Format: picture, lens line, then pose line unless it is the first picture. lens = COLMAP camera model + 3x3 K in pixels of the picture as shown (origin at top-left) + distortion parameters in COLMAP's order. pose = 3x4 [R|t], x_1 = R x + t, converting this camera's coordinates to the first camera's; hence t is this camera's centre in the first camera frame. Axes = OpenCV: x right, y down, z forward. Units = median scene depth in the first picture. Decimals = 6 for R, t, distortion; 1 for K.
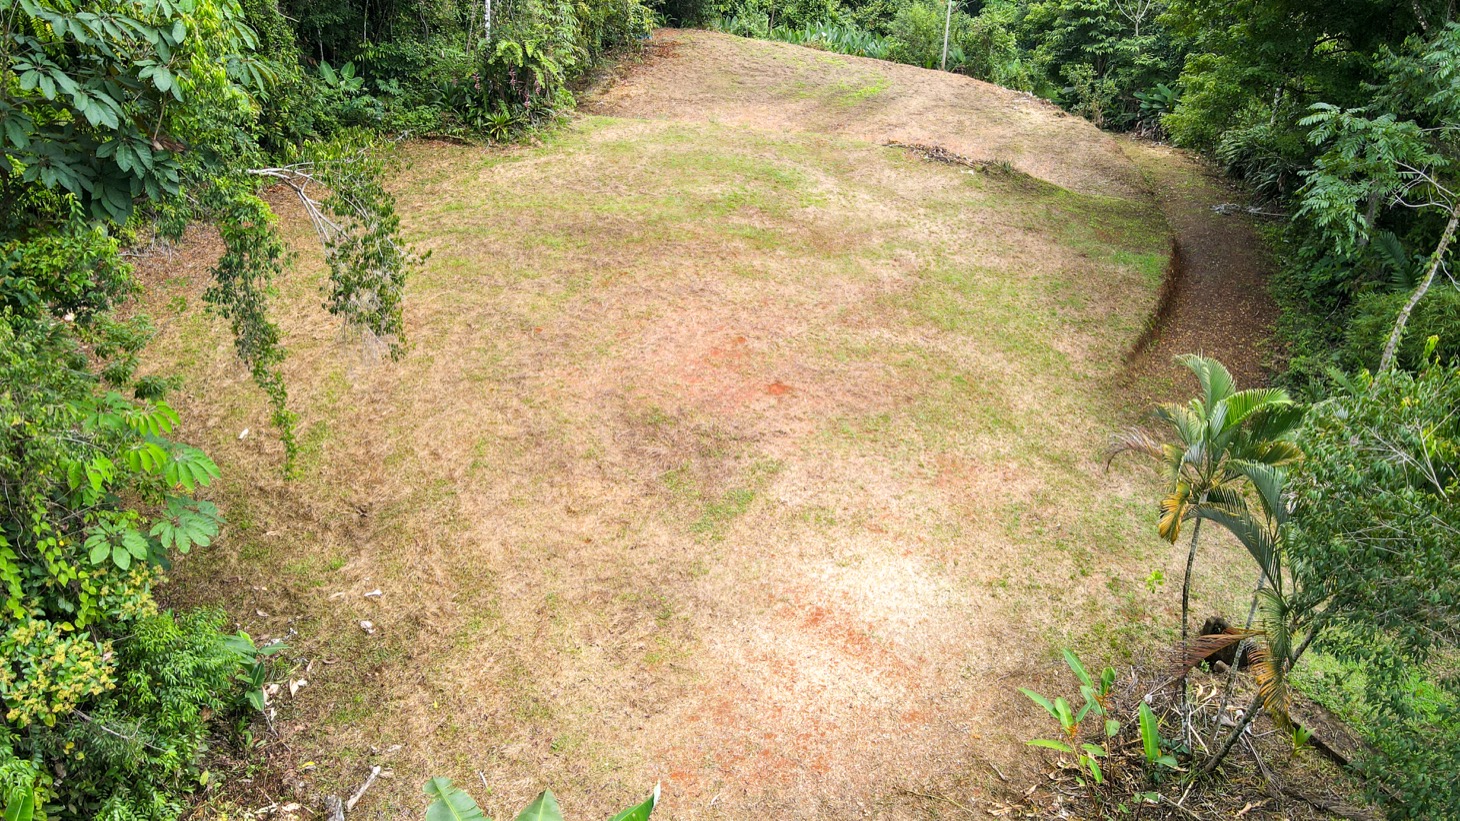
lens RADIAL K [[1072.7, 0, 730.0], [0, 1072.7, 410.5], [0, 0, 1]] dist [-0.005827, -0.001082]
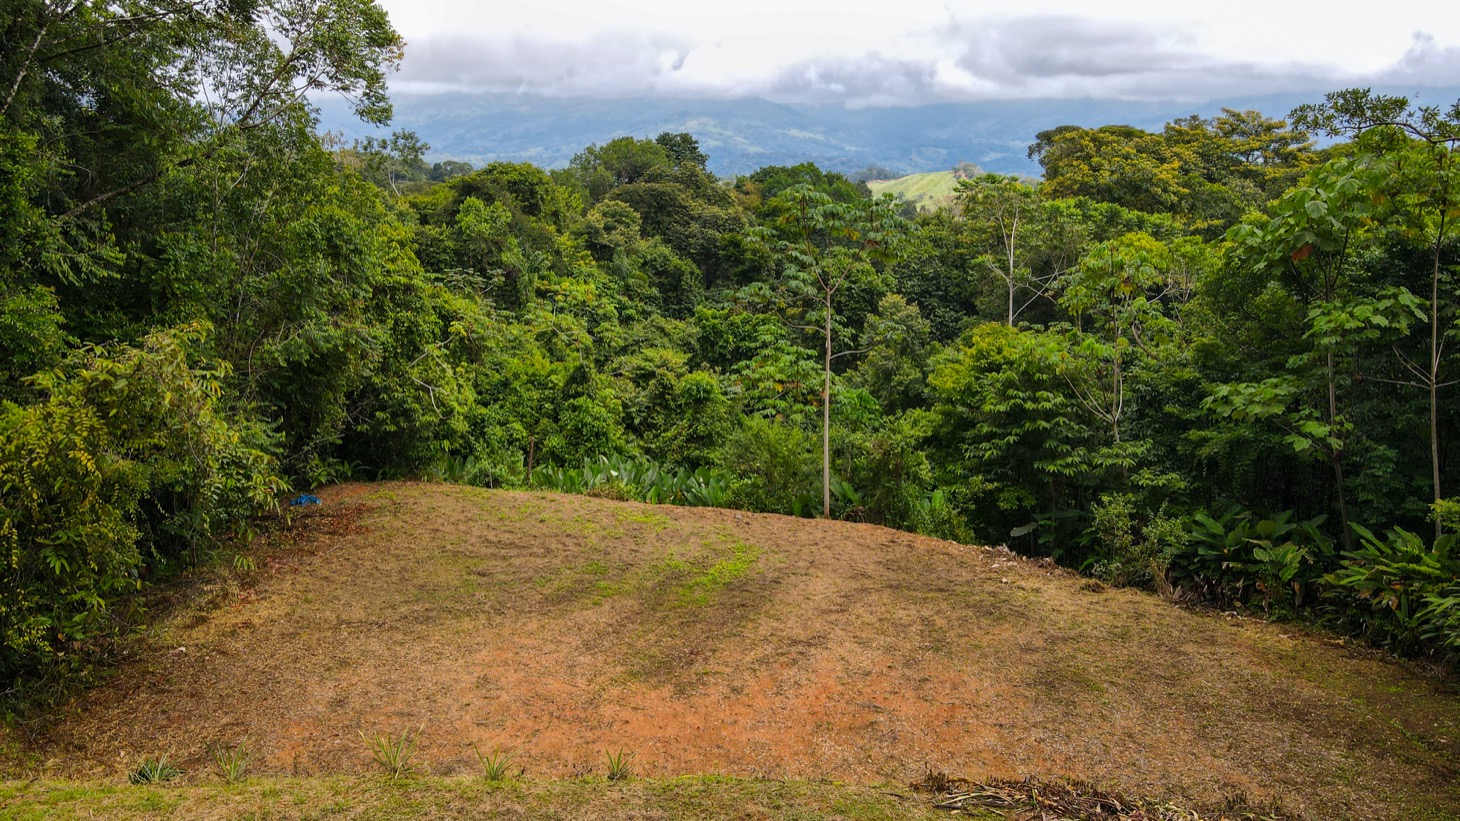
lens RADIAL K [[1072.7, 0, 730.0], [0, 1072.7, 410.5], [0, 0, 1]] dist [-0.005827, -0.001082]
pose [[0.971296, -0.057753, 0.230757, 0.010652], [0.140529, 0.922014, -0.360751, -0.169657], [-0.191927, 0.382824, 0.903665, 0.460771]]
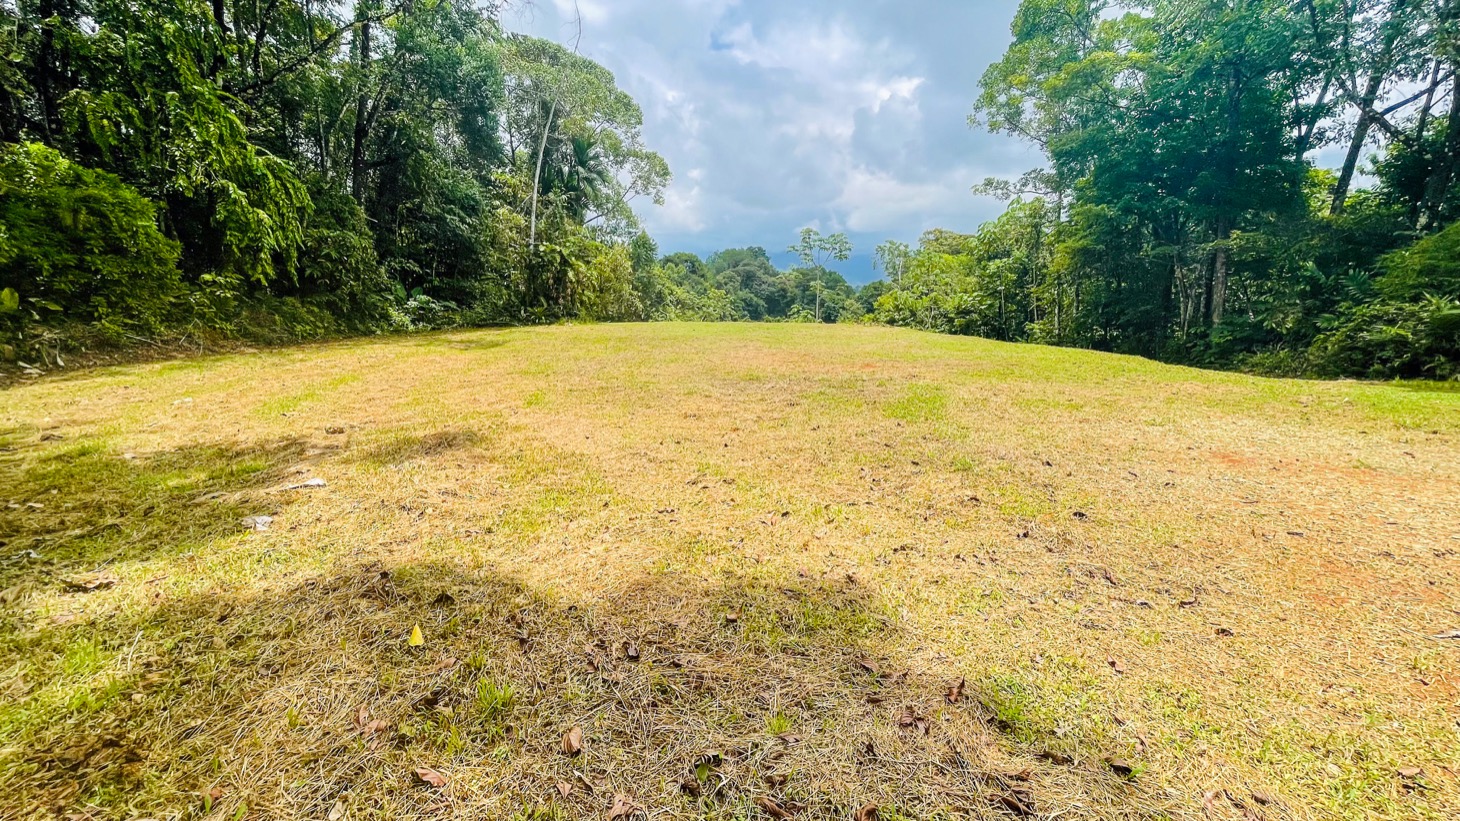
lens RADIAL K [[587.6, 0, 730.0], [0, 587.6, 410.5], [0, 0, 1]] dist [0.001669, 0.000026]
pose [[0.987682, -0.040253, 0.151209, -0.068721], [0.096828, 0.916331, -0.388539, 0.088253], [-0.122917, 0.398394, 0.908941, 0.261969]]
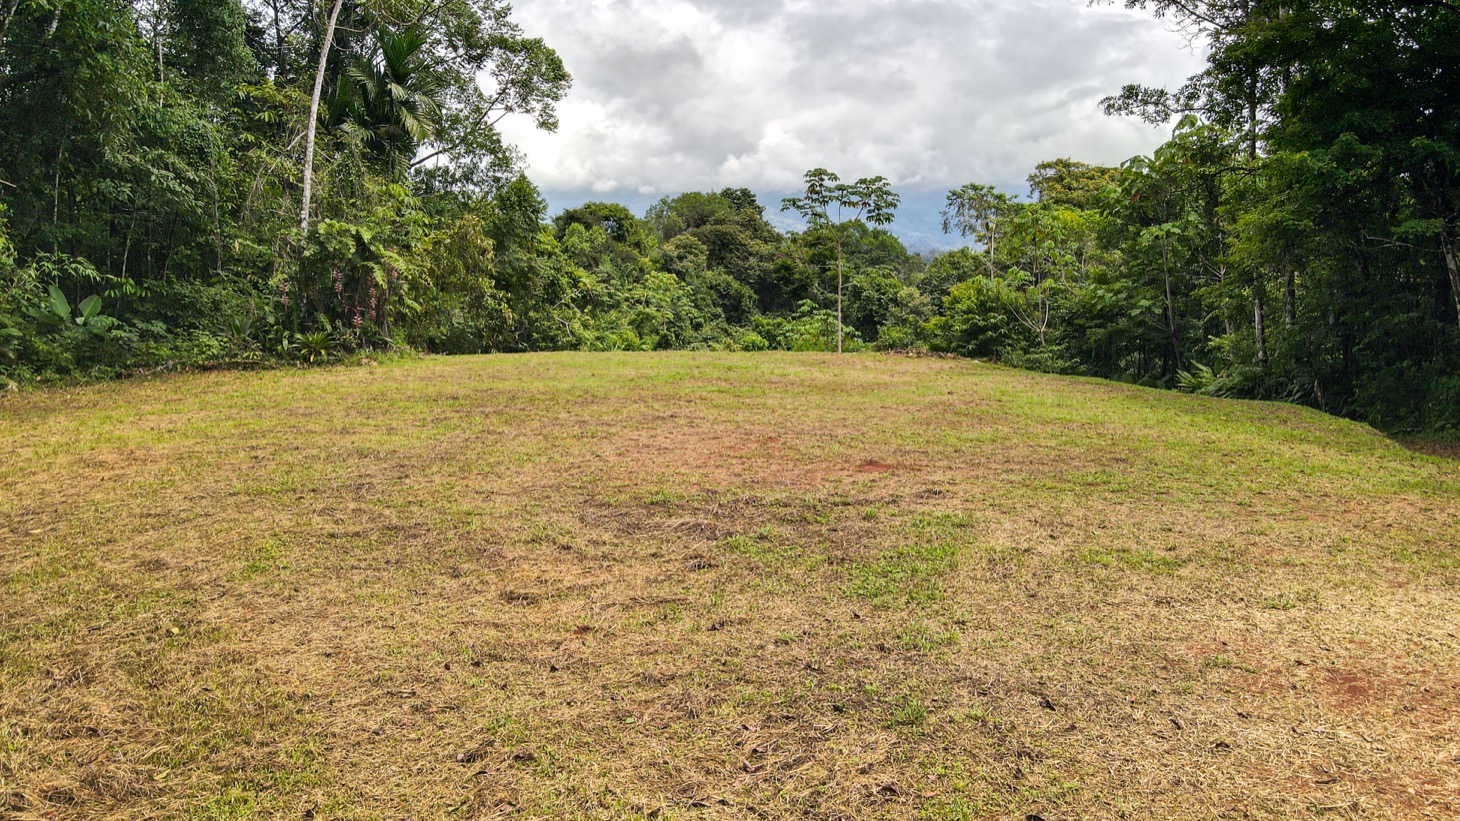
lens RADIAL K [[1101.5, 0, 729.3], [0, 1101.5, 399.1], [0, 0, 1]] dist [0.007121, 0.004975]
pose [[0.982889, -0.039807, 0.179844, -0.054625], [0.118683, 0.883541, -0.453067, 0.083497], [-0.140864, 0.466659, 0.873148, 0.237594]]
